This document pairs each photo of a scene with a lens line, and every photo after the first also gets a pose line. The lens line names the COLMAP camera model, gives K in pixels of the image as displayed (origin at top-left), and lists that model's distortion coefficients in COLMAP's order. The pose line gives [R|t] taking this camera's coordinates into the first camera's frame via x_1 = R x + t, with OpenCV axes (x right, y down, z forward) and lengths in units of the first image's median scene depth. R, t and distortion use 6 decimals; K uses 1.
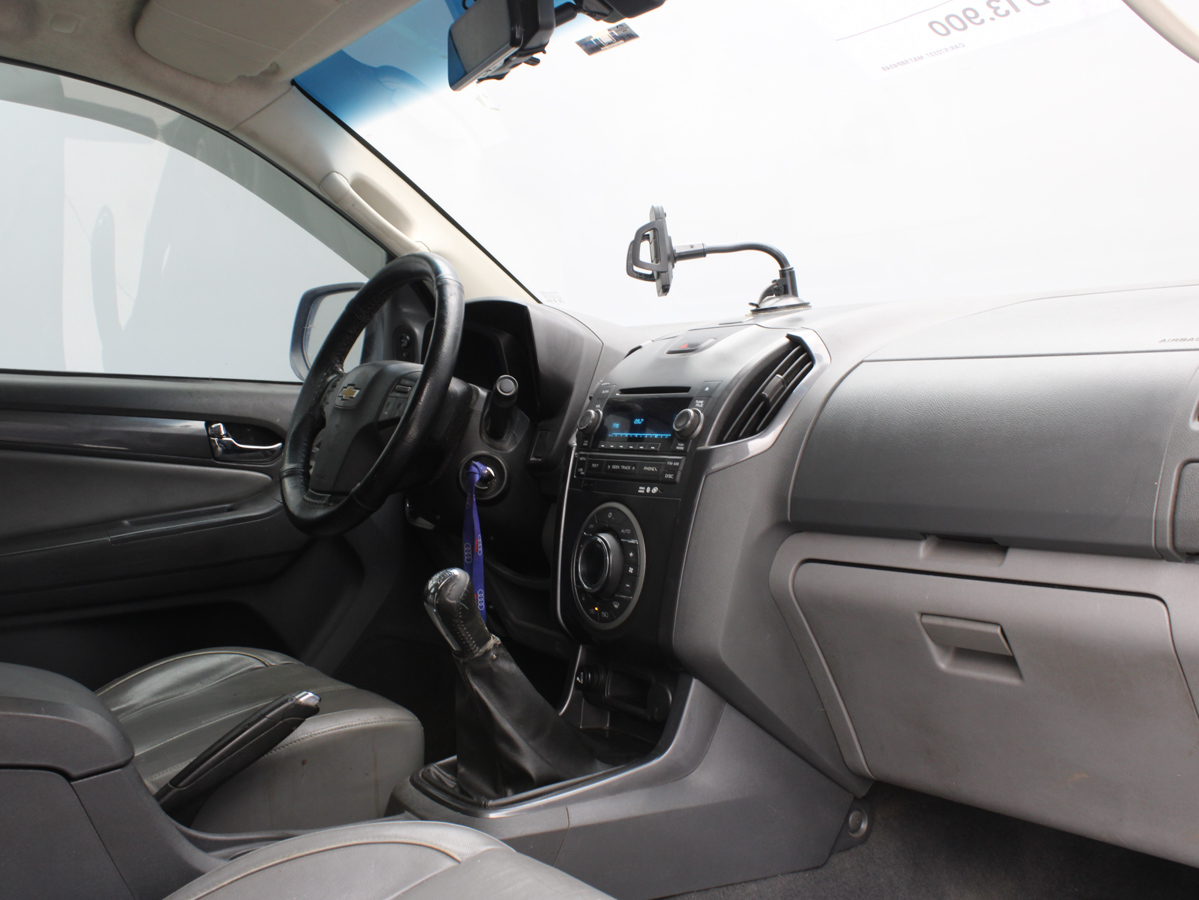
lens RADIAL K [[1237.1, 0, 599.5], [0, 1237.1, 450.0], [0, 0, 1]] dist [-0.171067, 0.154171]
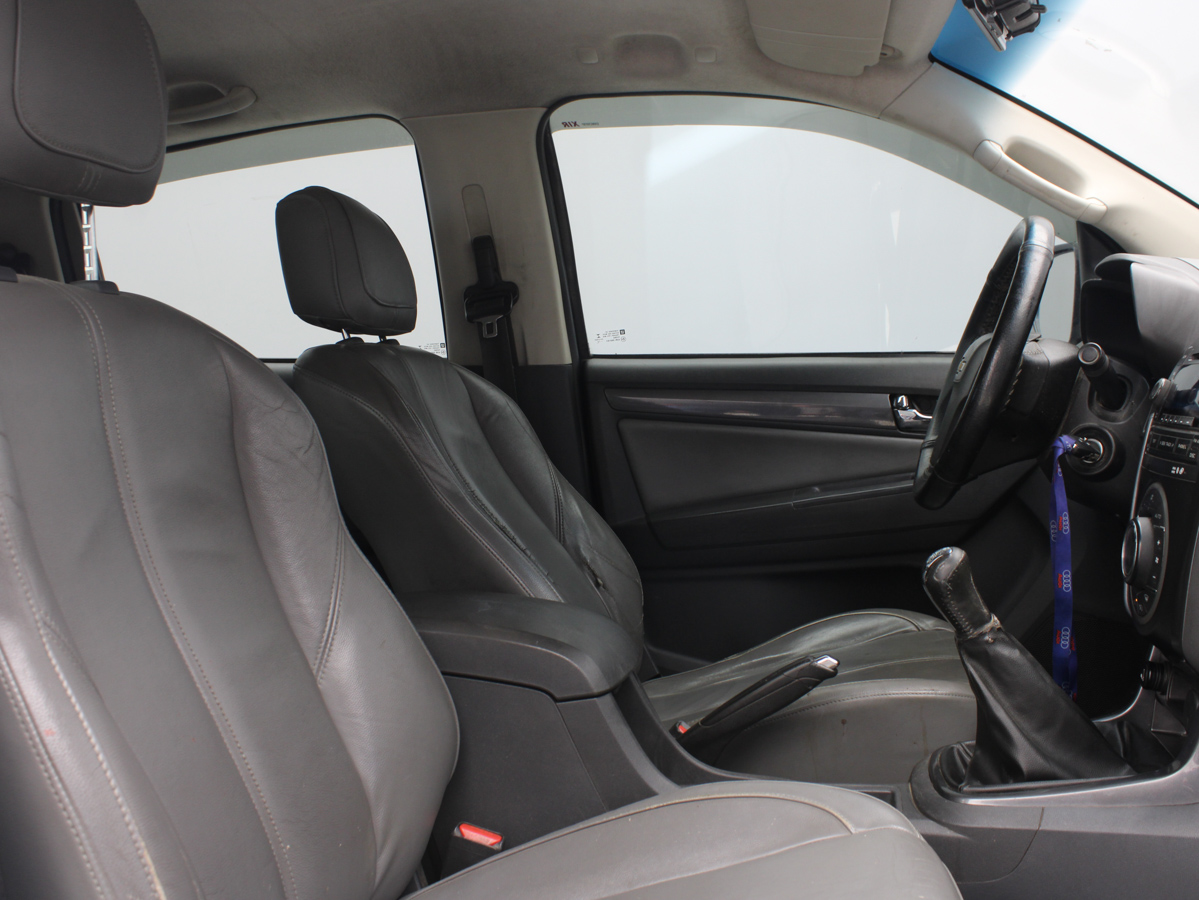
lens RADIAL K [[1237.1, 0, 599.5], [0, 1237.1, 450.0], [0, 0, 1]] dist [-0.171067, 0.154171]
pose [[0.692360, 0.006986, -0.721518, 0.326909], [0.019871, 0.999389, 0.028744, -0.013152], [0.721278, -0.034238, 0.691799, 0.100753]]
